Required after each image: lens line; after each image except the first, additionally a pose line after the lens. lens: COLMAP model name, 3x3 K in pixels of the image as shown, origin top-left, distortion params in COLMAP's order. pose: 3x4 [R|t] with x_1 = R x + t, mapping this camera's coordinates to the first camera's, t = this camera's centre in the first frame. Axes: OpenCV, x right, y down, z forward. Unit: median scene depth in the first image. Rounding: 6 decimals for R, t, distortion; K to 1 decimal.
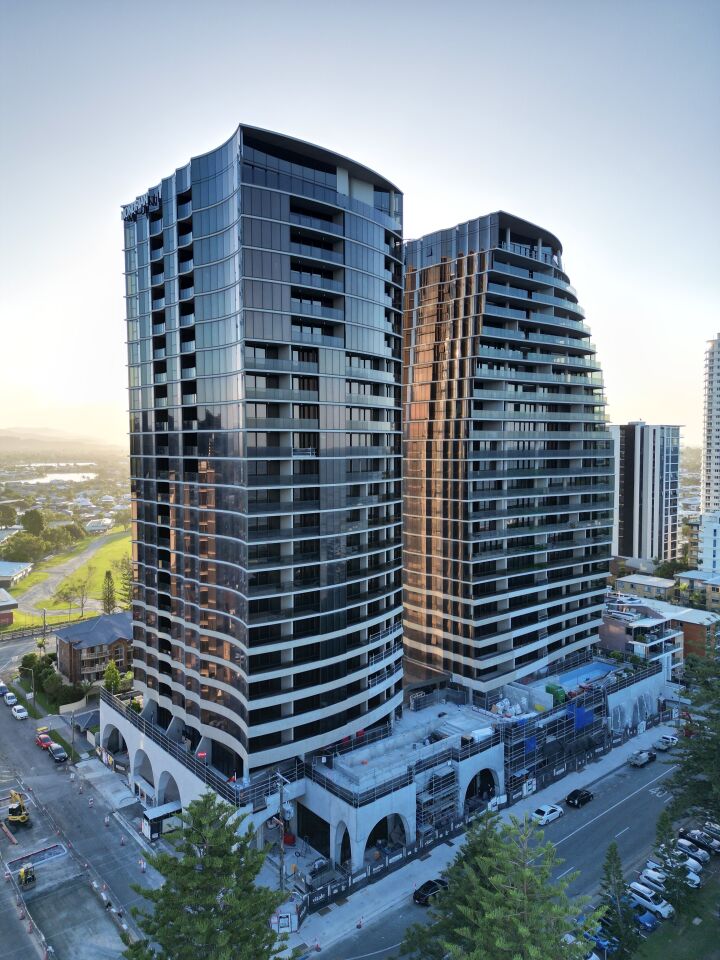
lens RADIAL K [[677.3, 0, 356.3], [0, 677.3, 482.7], [0, 0, 1]] dist [-0.006113, 0.005520]
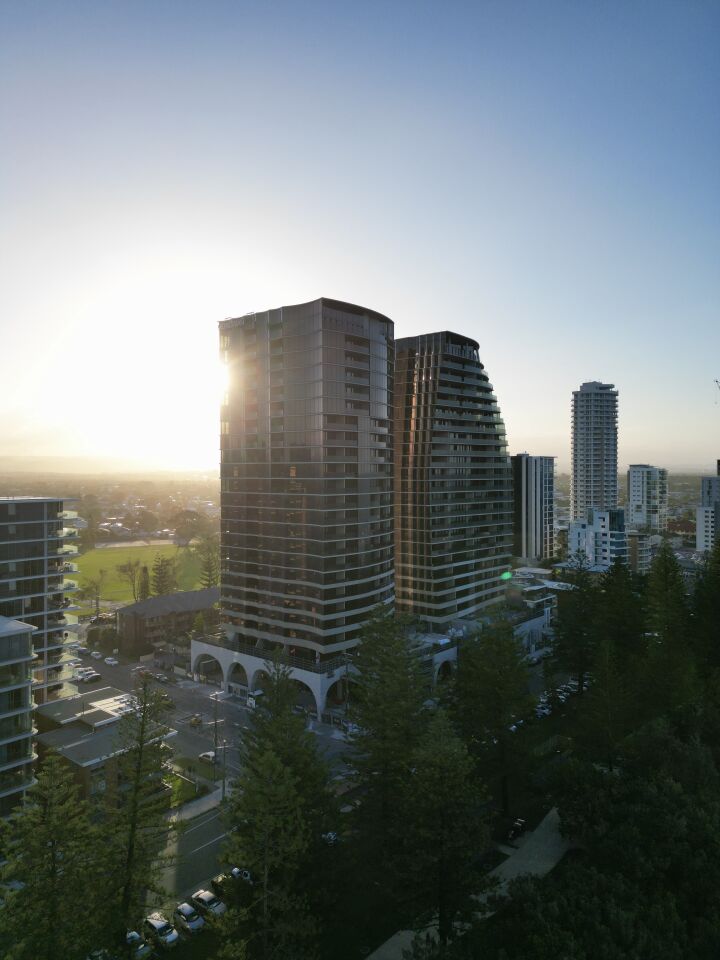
lens RADIAL K [[677.3, 0, 361.5], [0, 677.3, 478.7], [0, 0, 1]] dist [-0.006113, 0.005520]
pose [[0.986599, -0.000008, 0.163164, -0.244843], [0.007217, 0.999023, -0.043589, 0.030258], [-0.163005, 0.044183, 0.985636, -0.543811]]
